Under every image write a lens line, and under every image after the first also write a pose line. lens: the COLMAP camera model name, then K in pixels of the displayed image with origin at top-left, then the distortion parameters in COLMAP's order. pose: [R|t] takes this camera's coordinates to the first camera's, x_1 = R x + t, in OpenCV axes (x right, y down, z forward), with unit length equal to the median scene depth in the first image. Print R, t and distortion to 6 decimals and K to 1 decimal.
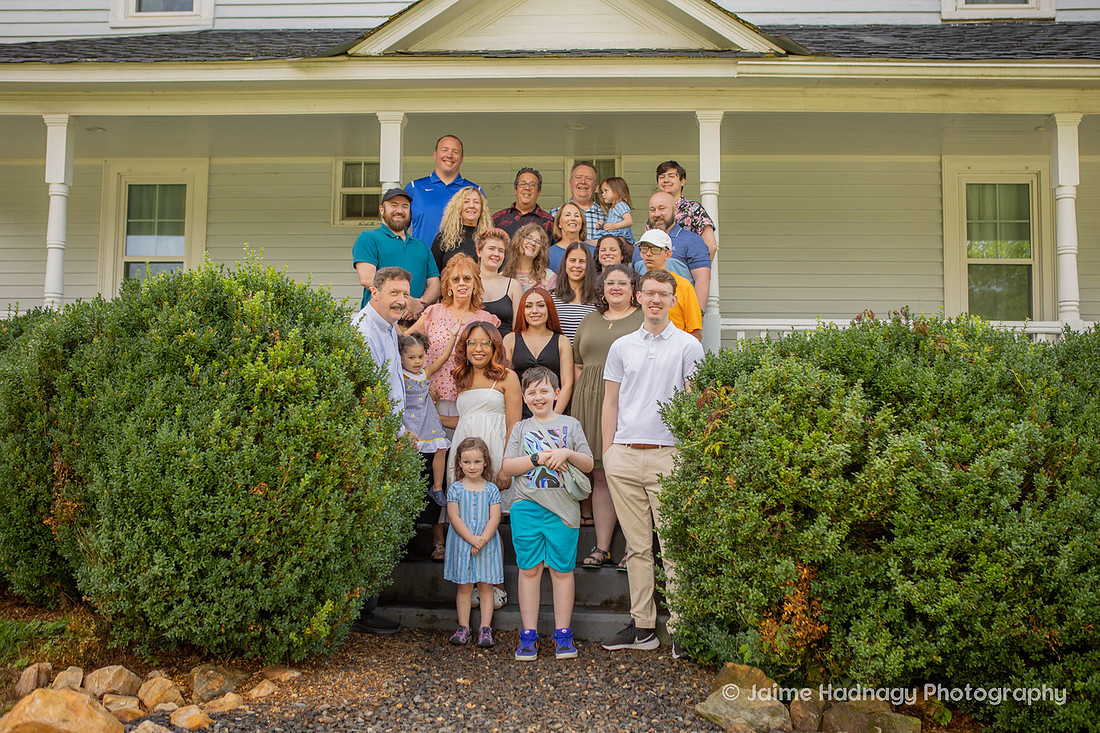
lens RADIAL K [[1130.3, 0, 589.2], [0, 1130.3, 396.9], [0, 0, 1]] dist [0.010371, 0.014981]
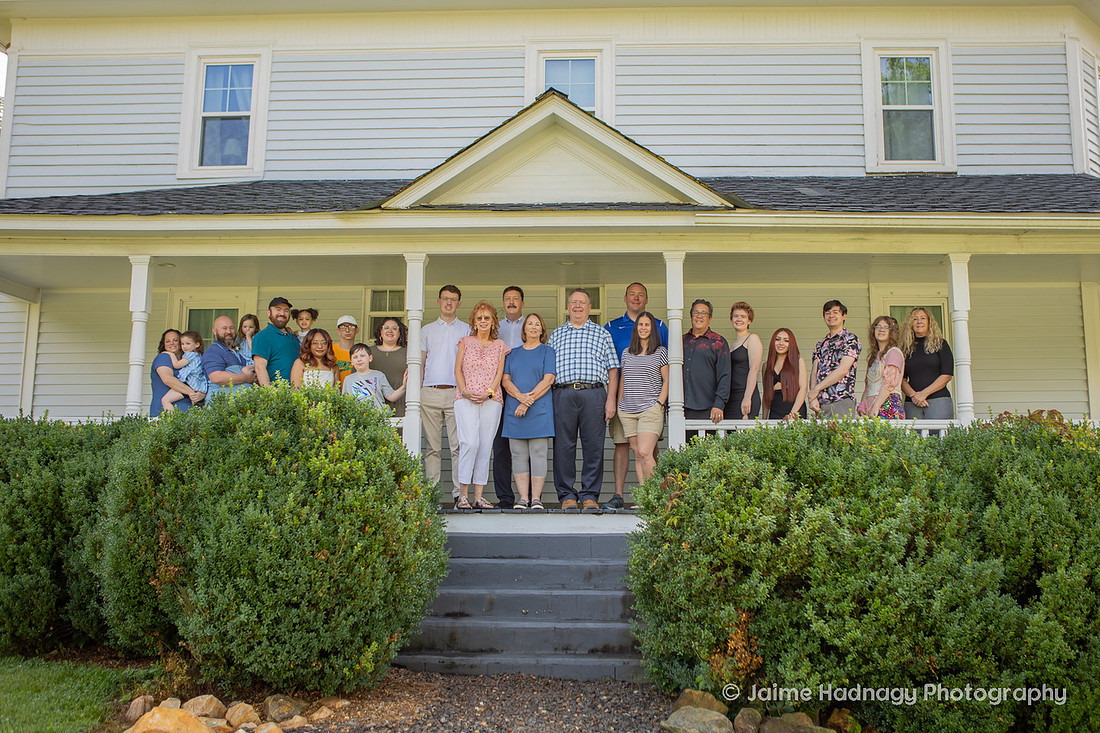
lens RADIAL K [[1117.1, 0, 553.9], [0, 1117.1, 366.8], [0, 0, 1]] dist [-0.161396, 0.245624]
pose [[0.999569, -0.009170, -0.027887, 0.010685], [0.005891, 0.993294, -0.115468, 0.015130], [0.028758, 0.115254, 0.992920, -0.265563]]
